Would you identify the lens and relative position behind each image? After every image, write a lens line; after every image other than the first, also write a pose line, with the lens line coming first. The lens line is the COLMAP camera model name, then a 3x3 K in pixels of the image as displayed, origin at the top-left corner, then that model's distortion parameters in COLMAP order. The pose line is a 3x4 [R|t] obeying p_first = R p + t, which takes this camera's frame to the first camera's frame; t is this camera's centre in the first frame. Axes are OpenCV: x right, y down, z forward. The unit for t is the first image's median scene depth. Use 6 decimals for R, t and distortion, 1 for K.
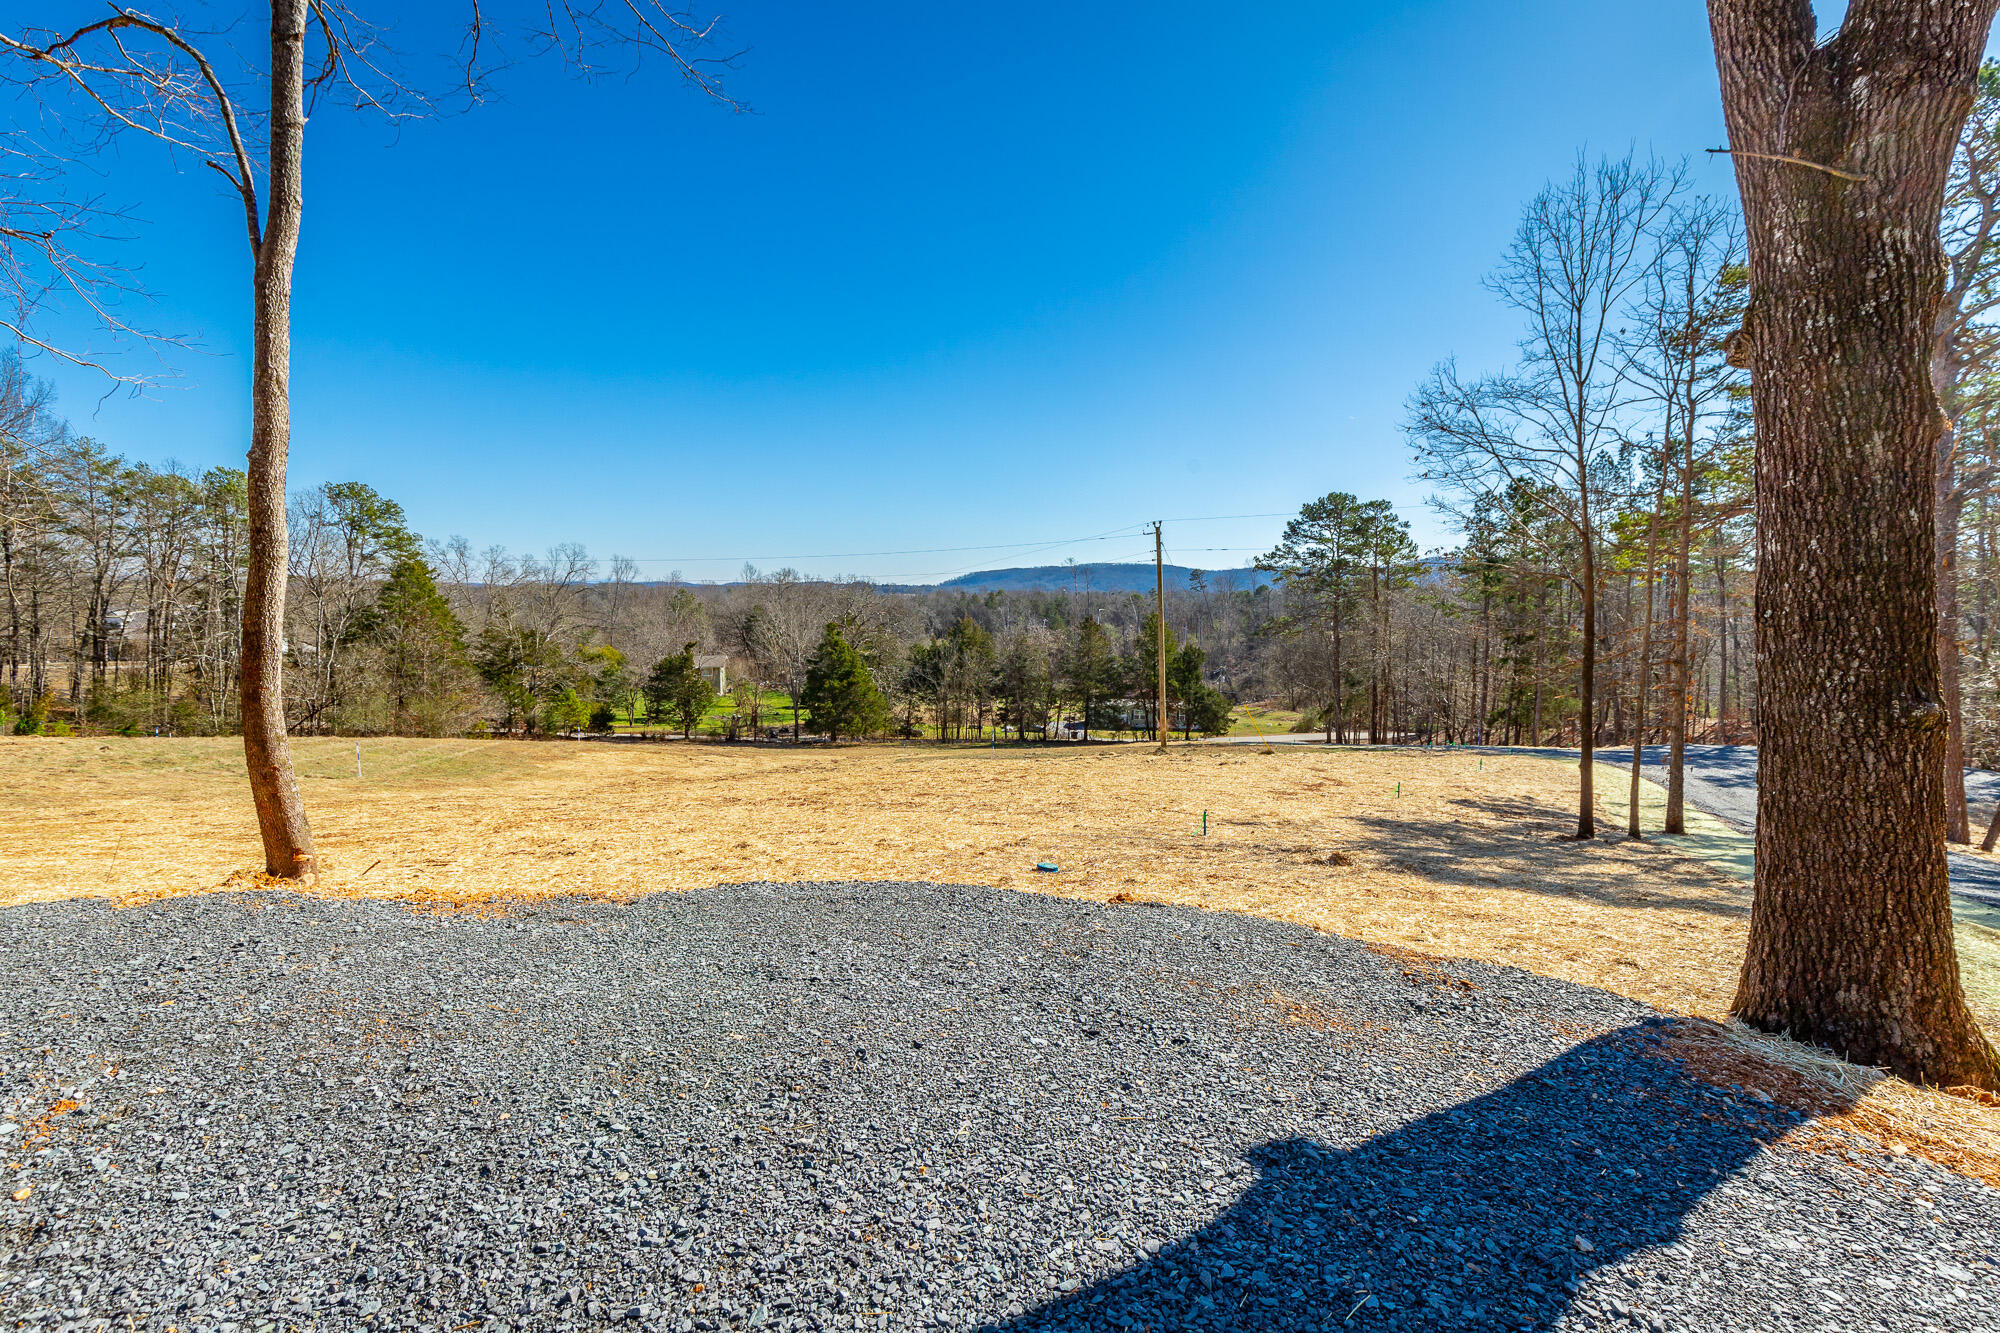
lens RADIAL K [[901.7, 0, 1008.3], [0, 901.7, 662.4], [0, 0, 1]] dist [0.007388, -0.000704]
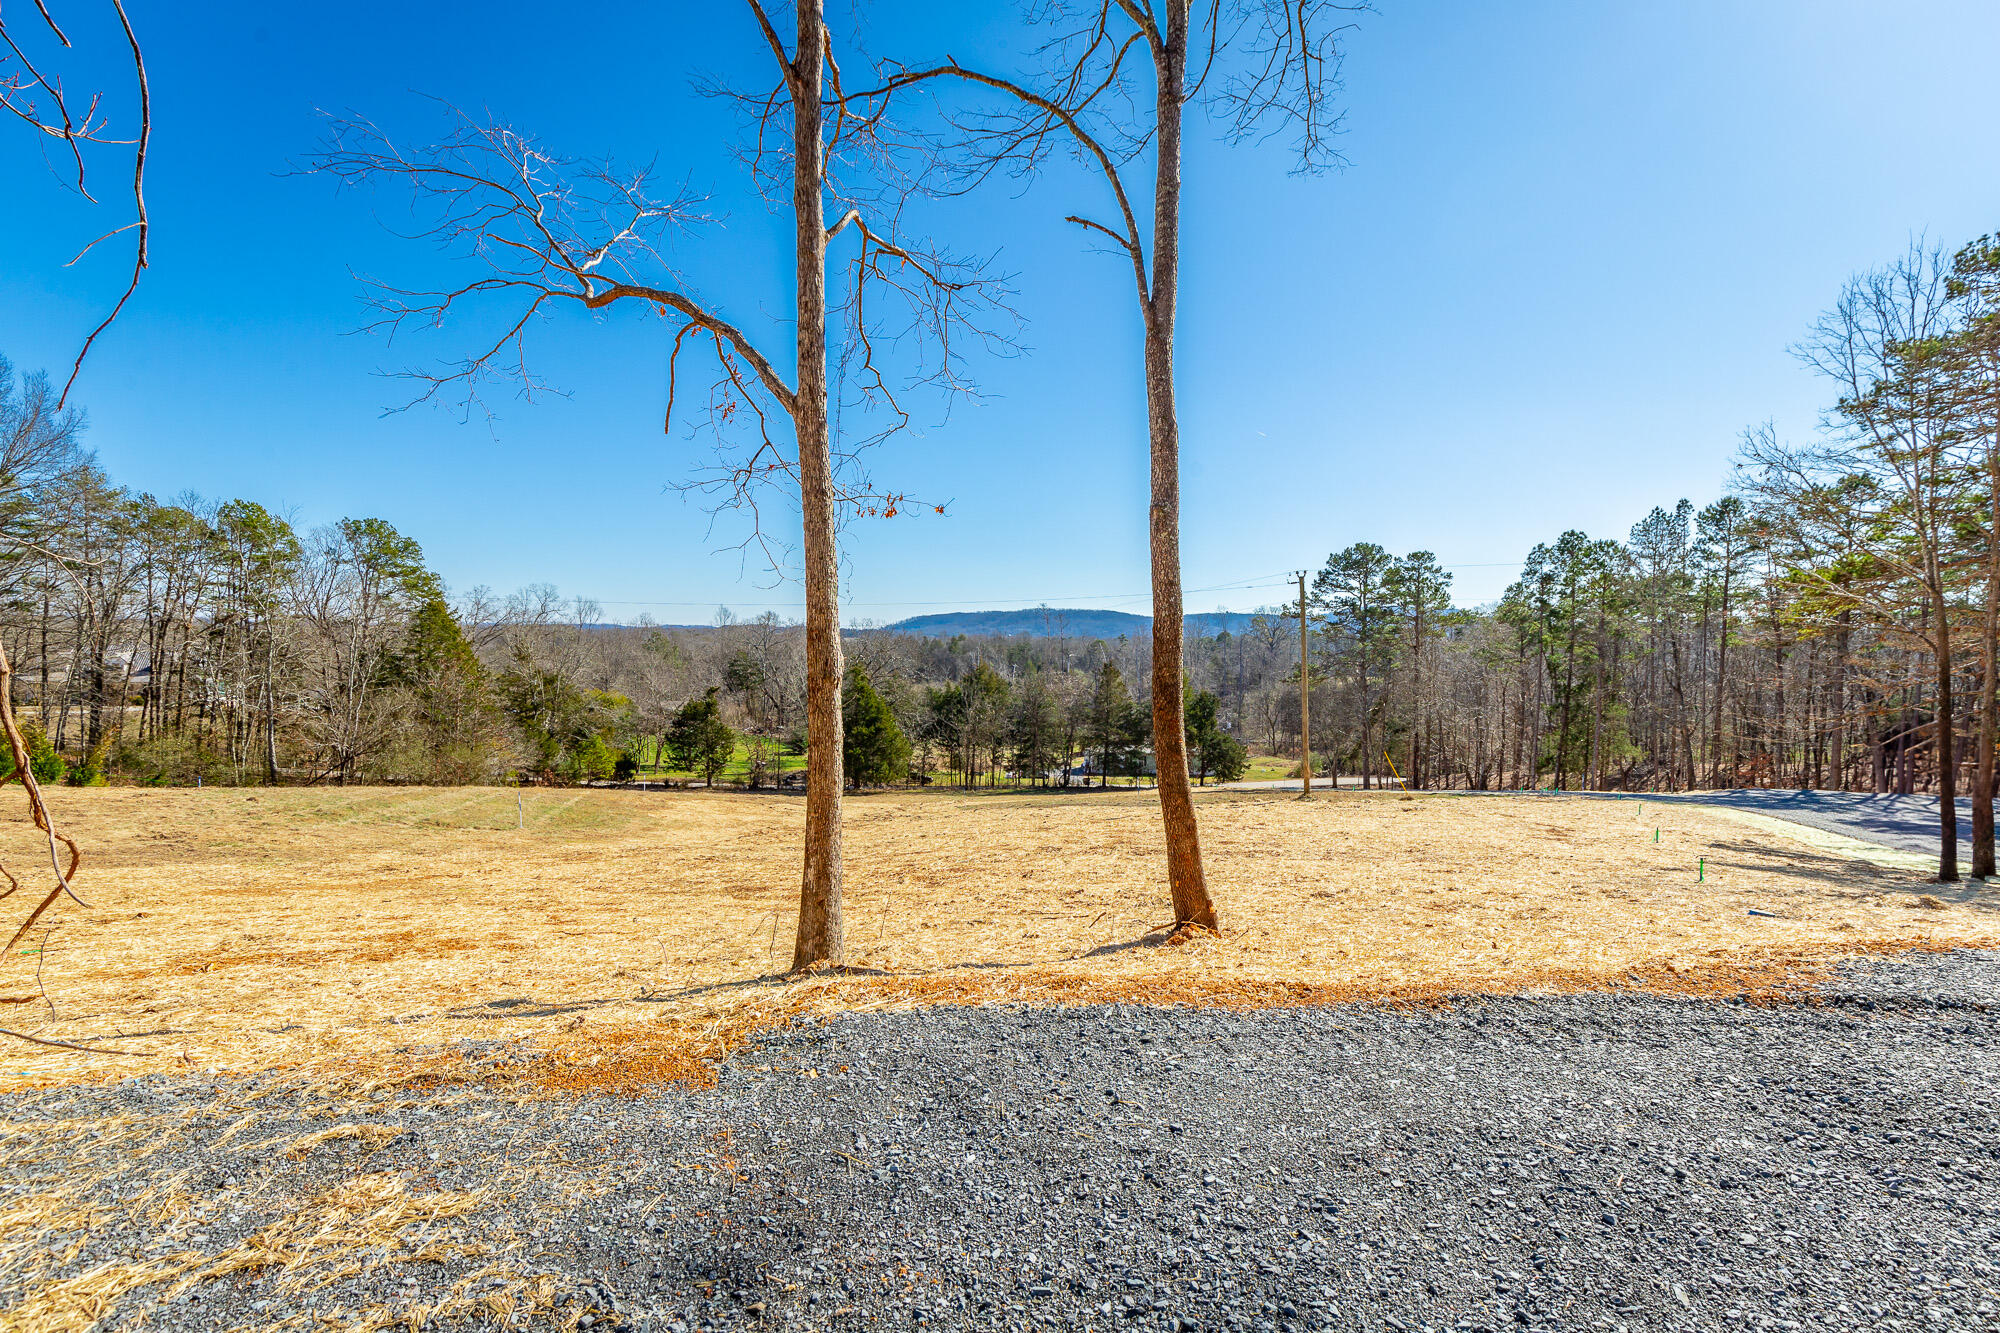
lens RADIAL K [[908.5, 0, 1011.9], [0, 908.5, 685.4], [0, 0, 1]] dist [0.006490, -0.000064]
pose [[0.997757, 0.003266, 0.066868, -0.100869], [-0.001620, 0.999695, -0.024654, -0.000681], [-0.066928, 0.024490, 0.997457, 0.000848]]
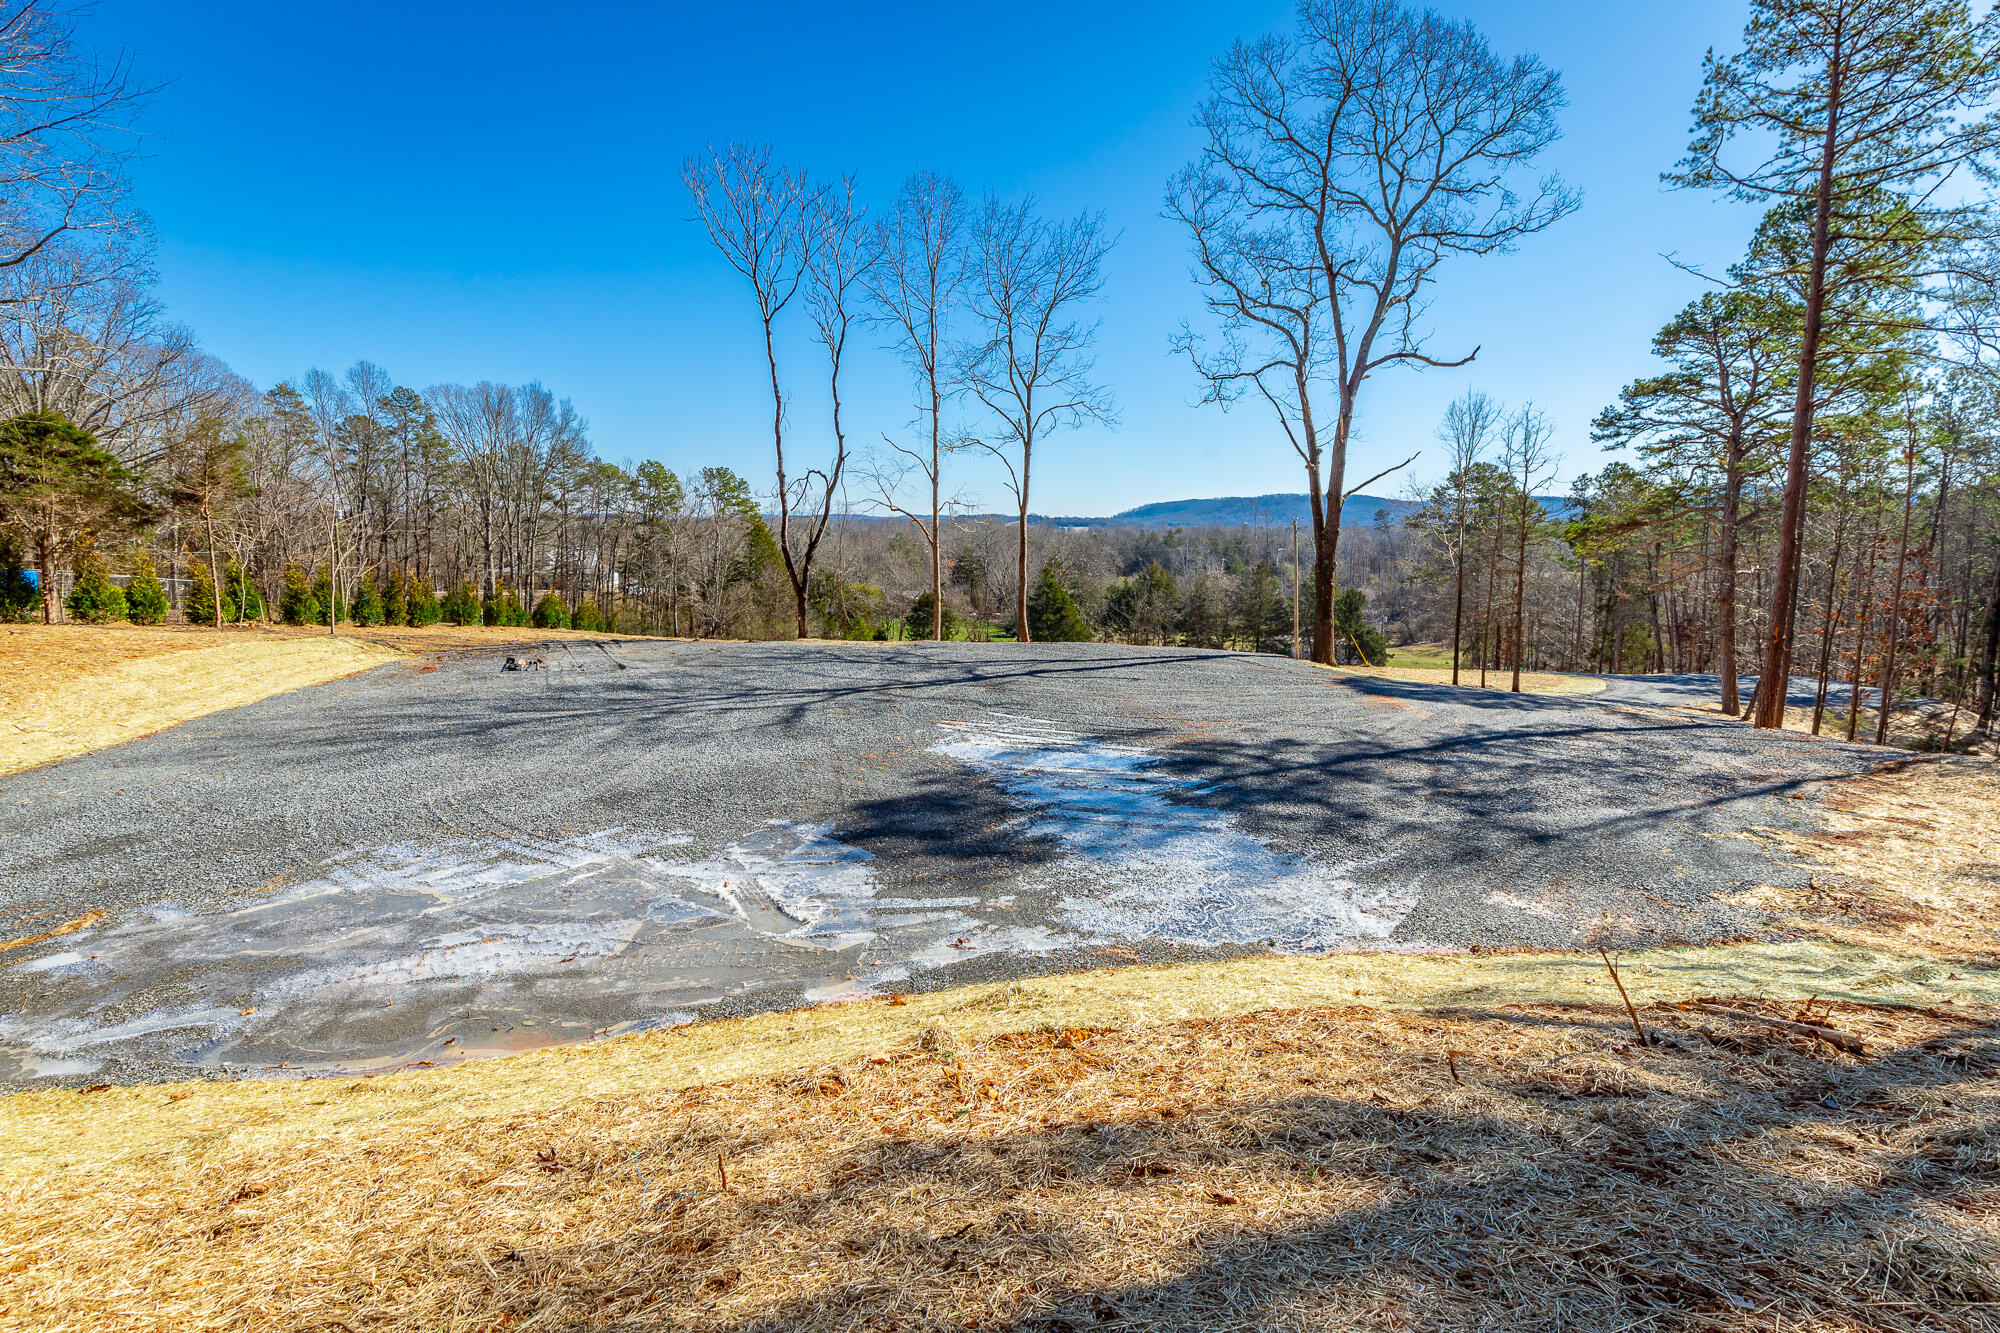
lens RADIAL K [[926.8, 0, 1010.7], [0, 926.8, 628.7], [0, 0, 1]] dist [0.008756, -0.000383]
pose [[0.982866, 0.022326, -0.182964, -0.009601], [-0.016110, 0.999244, 0.035390, -0.004766], [0.183615, -0.031836, 0.982483, -0.298915]]
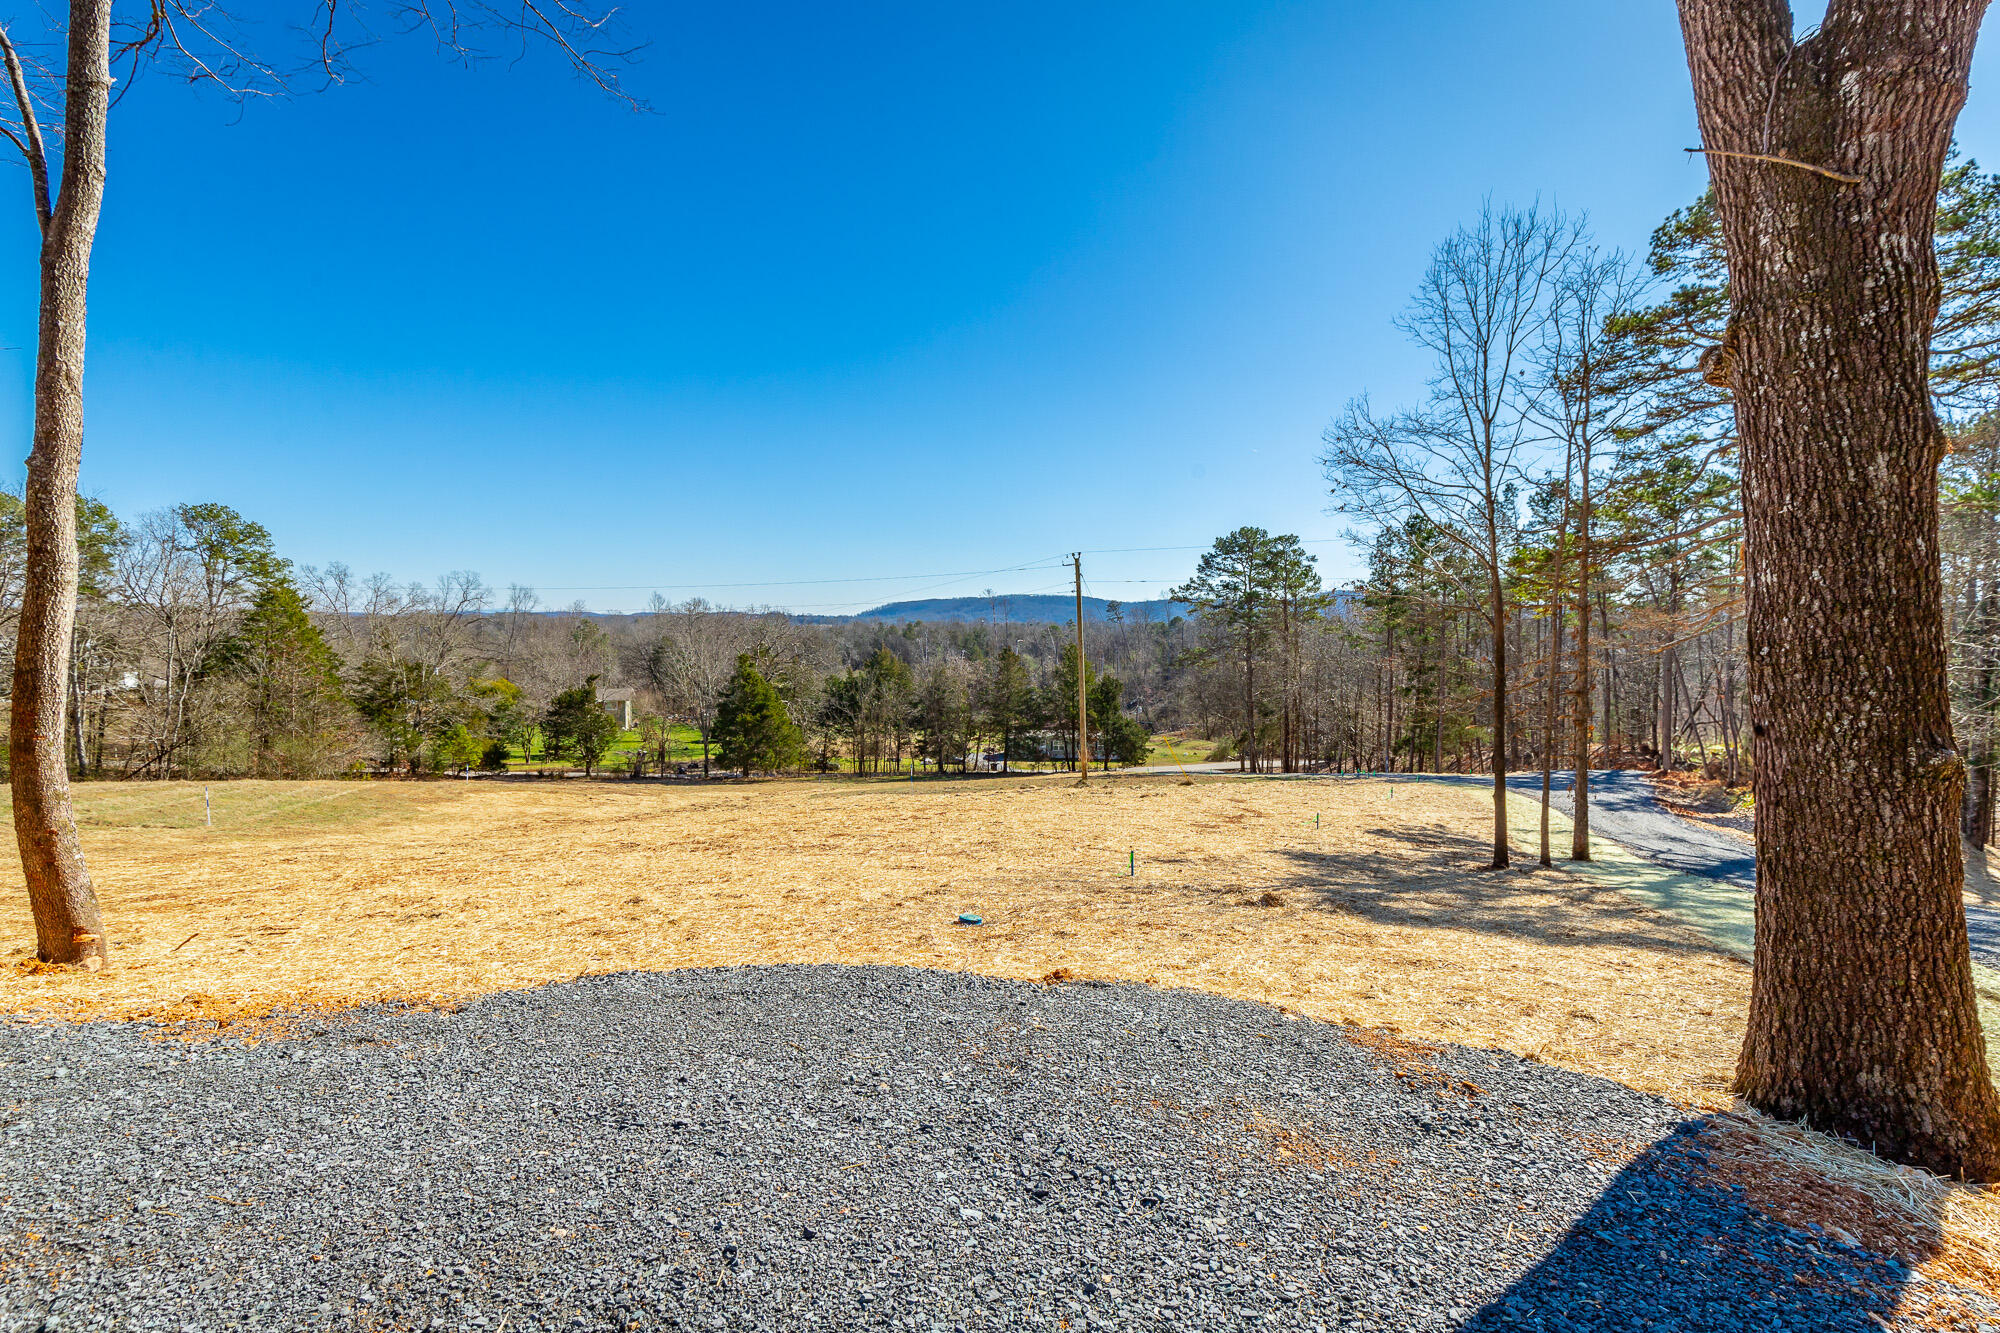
lens RADIAL K [[903.9, 0, 1007.9], [0, 903.9, 667.7], [0, 0, 1]] dist [0.008214, -0.000600]
pose [[0.995985, -0.002730, 0.089473, -0.000064], [0.005276, 0.999587, -0.028236, -0.000545], [-0.089359, 0.028595, 0.995589, 0.005671]]
